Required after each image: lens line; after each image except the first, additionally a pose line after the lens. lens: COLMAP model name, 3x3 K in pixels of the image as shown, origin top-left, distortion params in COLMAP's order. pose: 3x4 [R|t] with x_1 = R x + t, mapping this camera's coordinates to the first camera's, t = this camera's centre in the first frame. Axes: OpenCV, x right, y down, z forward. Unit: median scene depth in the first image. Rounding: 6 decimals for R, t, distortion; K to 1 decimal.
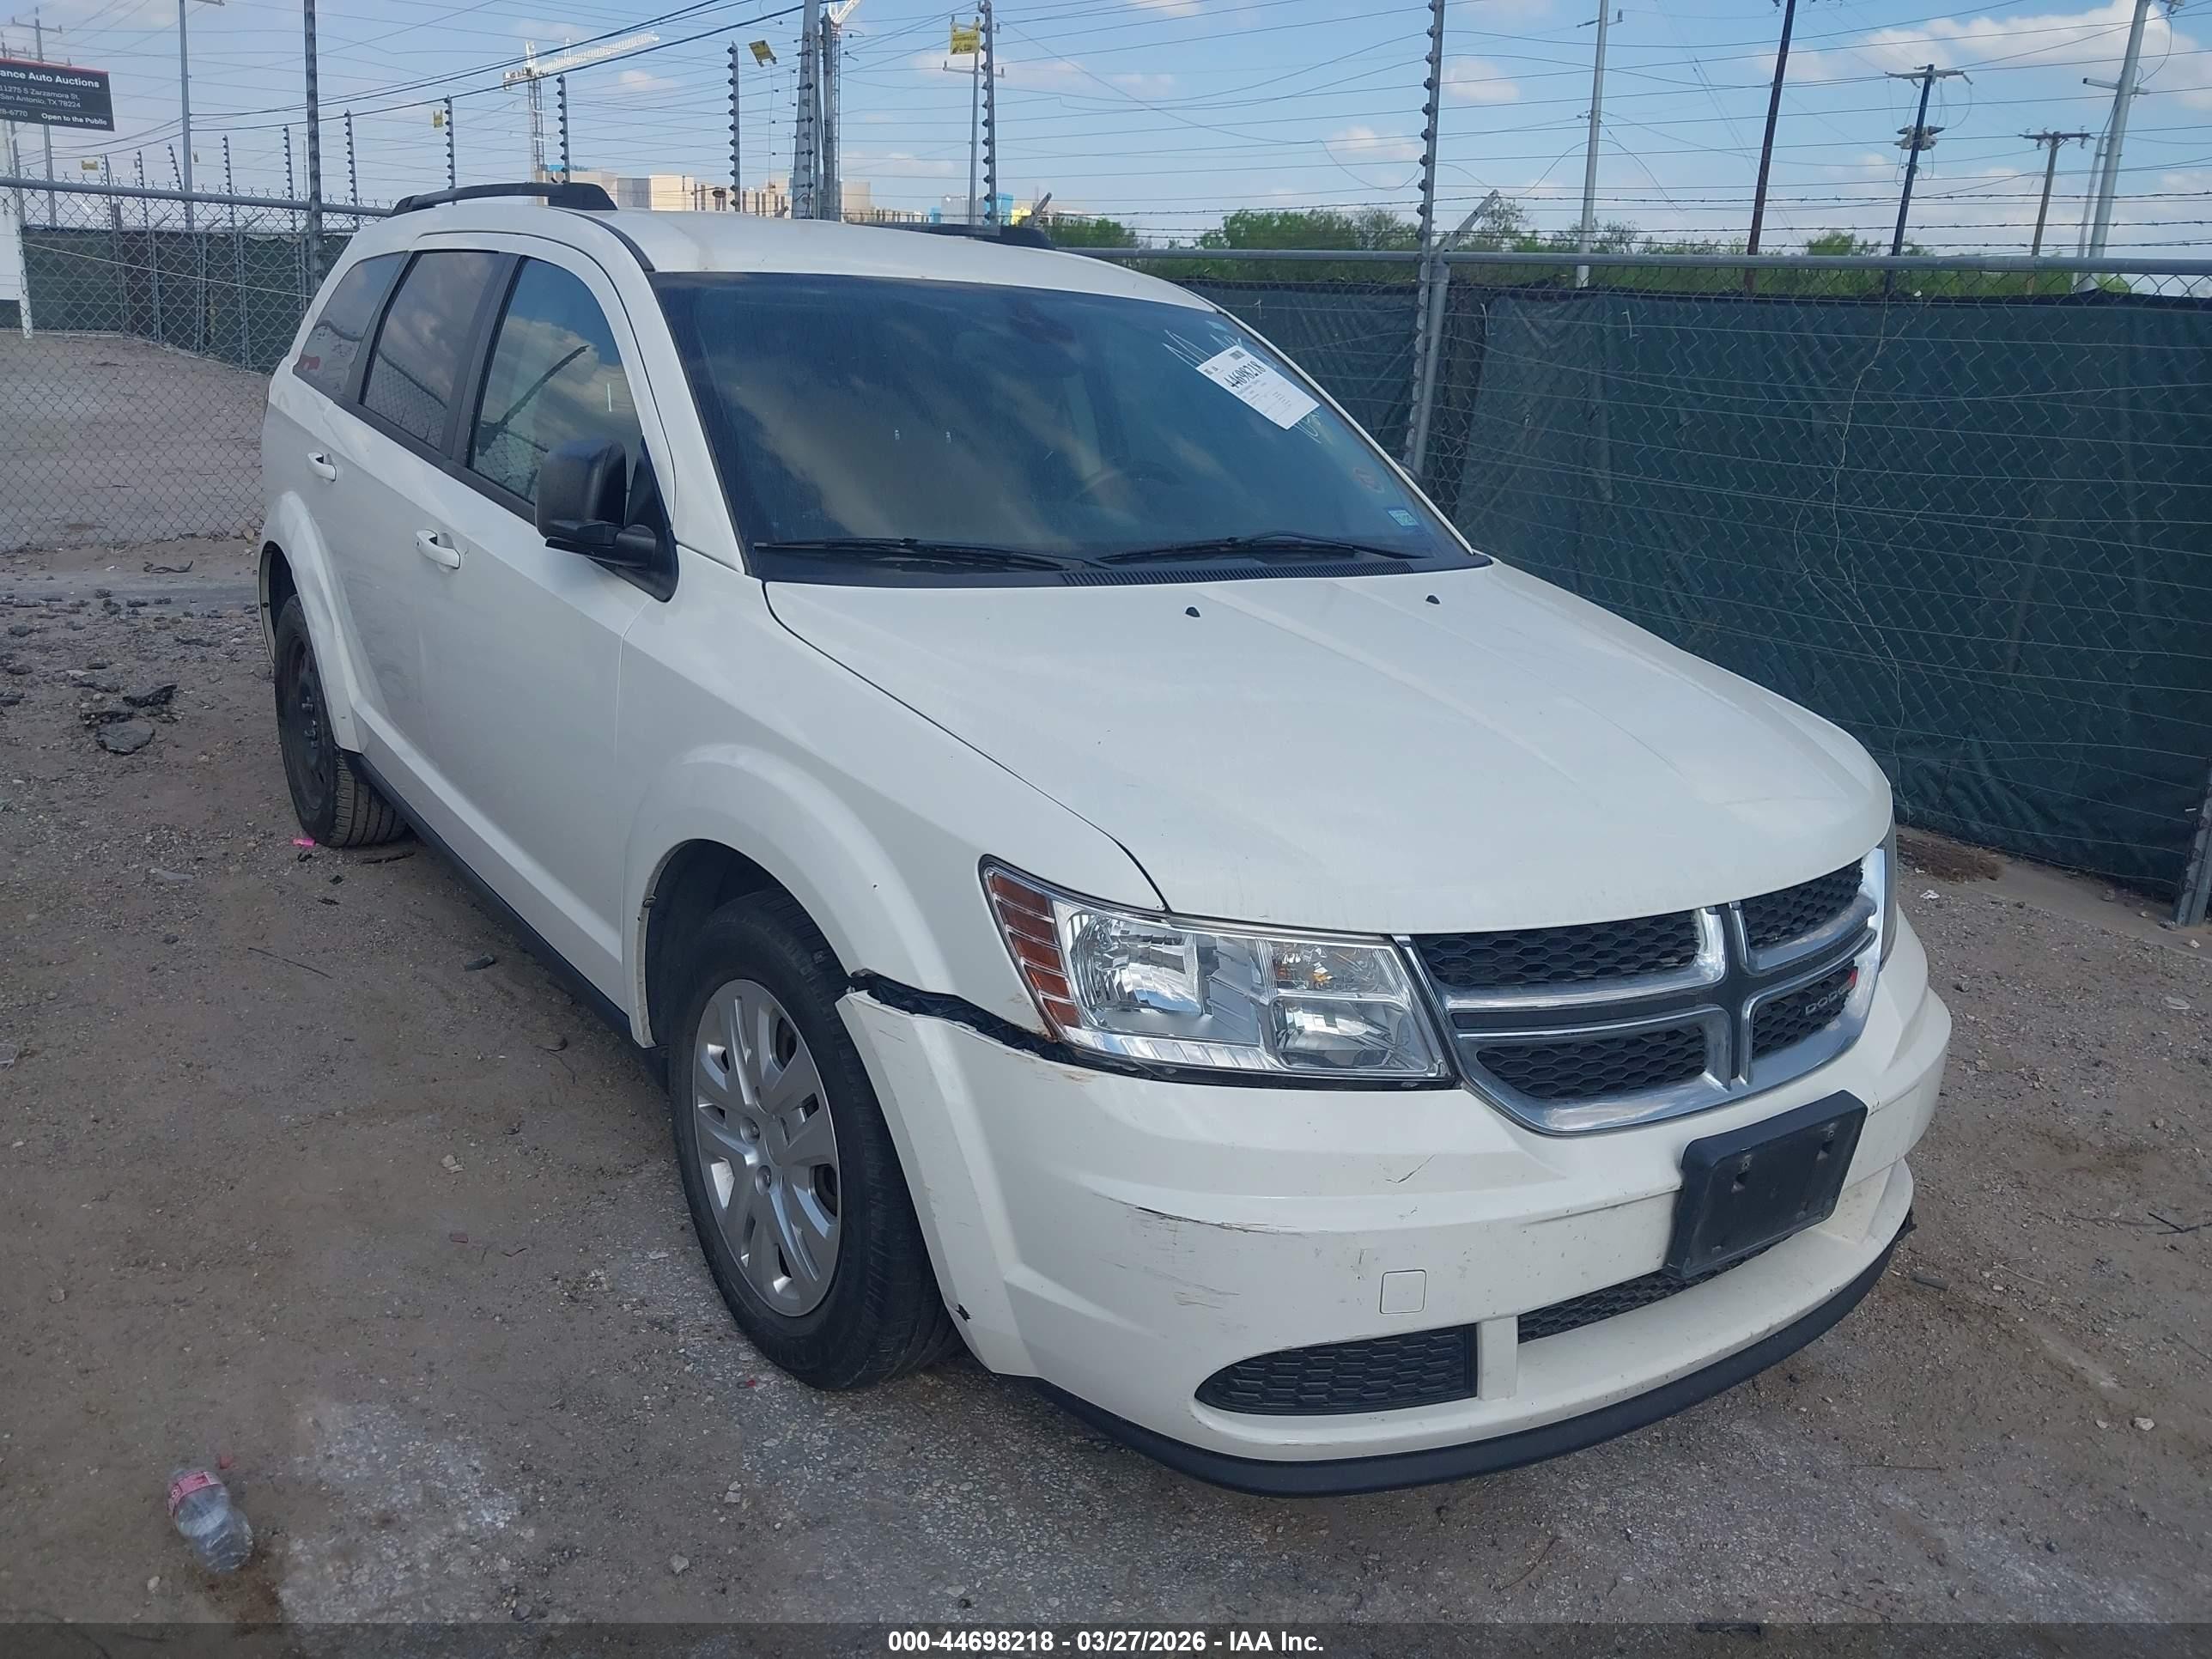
lens RADIAL K [[1873.2, 0, 1106.0], [0, 1873.2, 829.5], [0, 0, 1]] dist [0.004832, -0.000027]
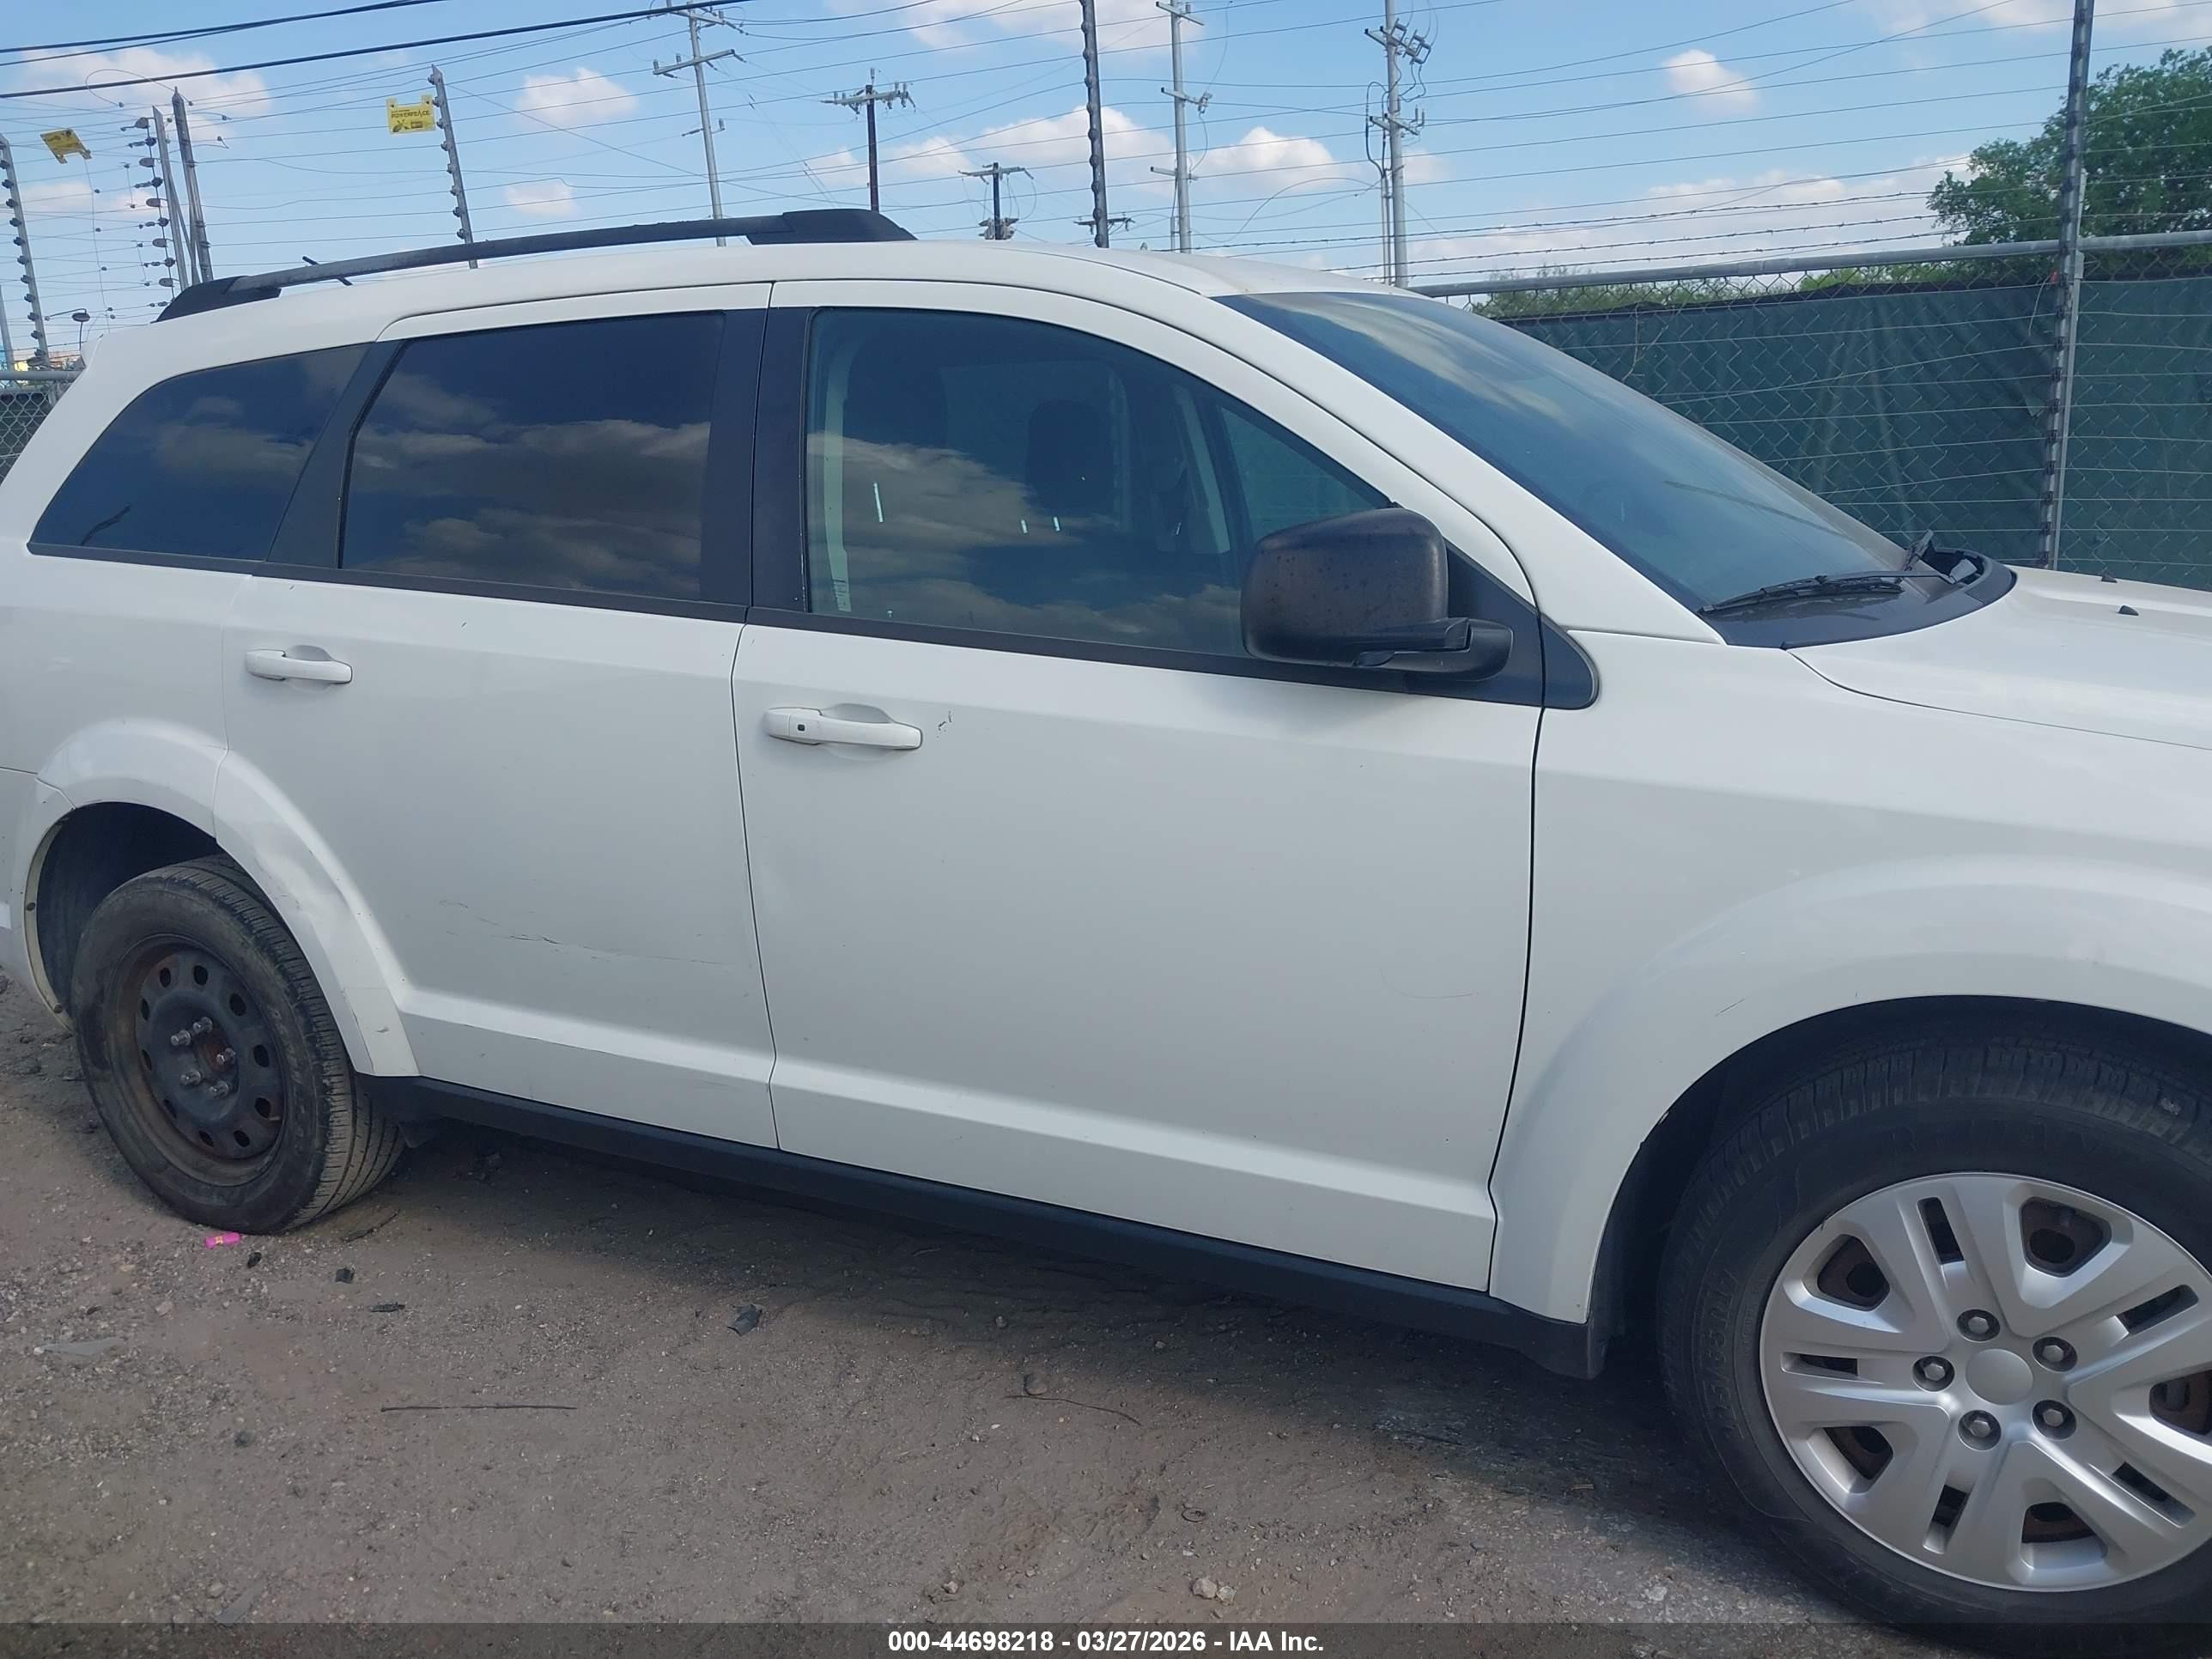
lens RADIAL K [[1873.2, 0, 1106.0], [0, 1873.2, 829.5], [0, 0, 1]] dist [0.004832, -0.000027]
pose [[0.872367, -0.189521, 0.450619, -0.504229], [0.214875, 0.976628, -0.005234, -0.076446], [-0.439095, 0.101393, 0.892701, 0.297898]]
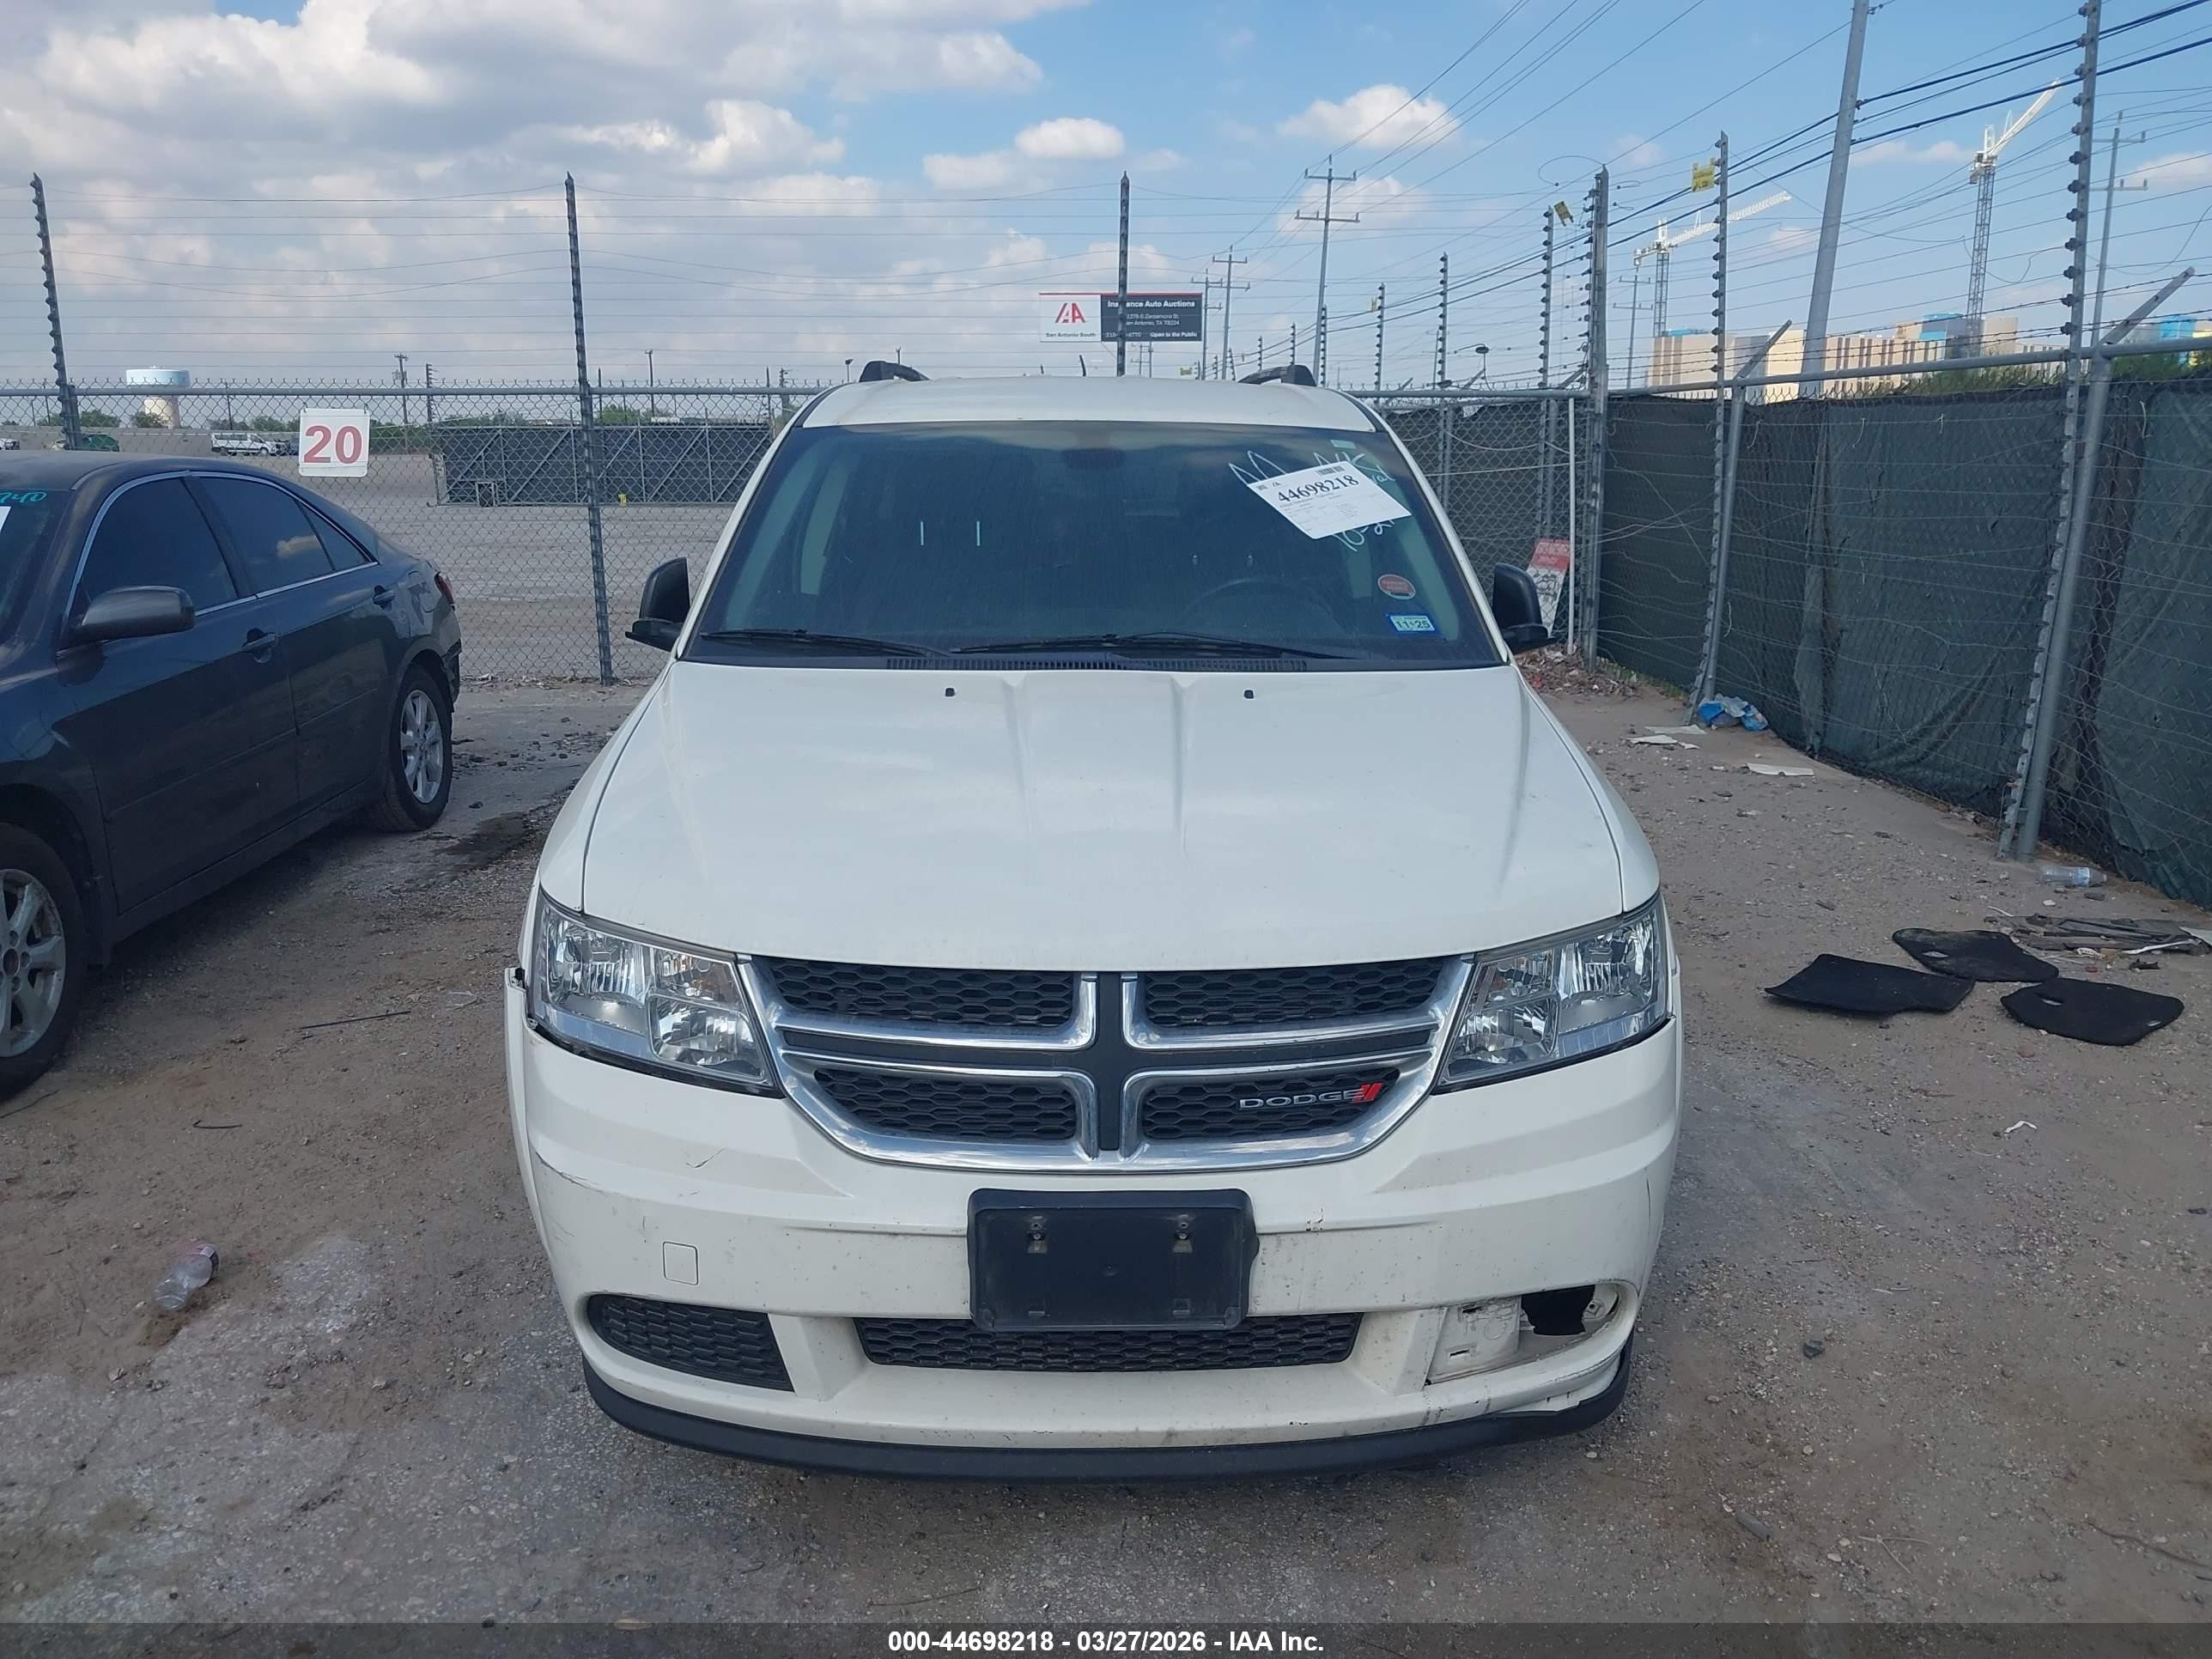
lens RADIAL K [[1894.7, 0, 1102.9], [0, 1894.7, 802.3], [0, 0, 1]] dist [0.004703, -0.001920]
pose [[0.808938, 0.052210, -0.585571, 0.562220], [-0.110183, 0.991863, -0.063777, 0.008351], [0.577477, 0.116112, 0.808108, 0.101261]]
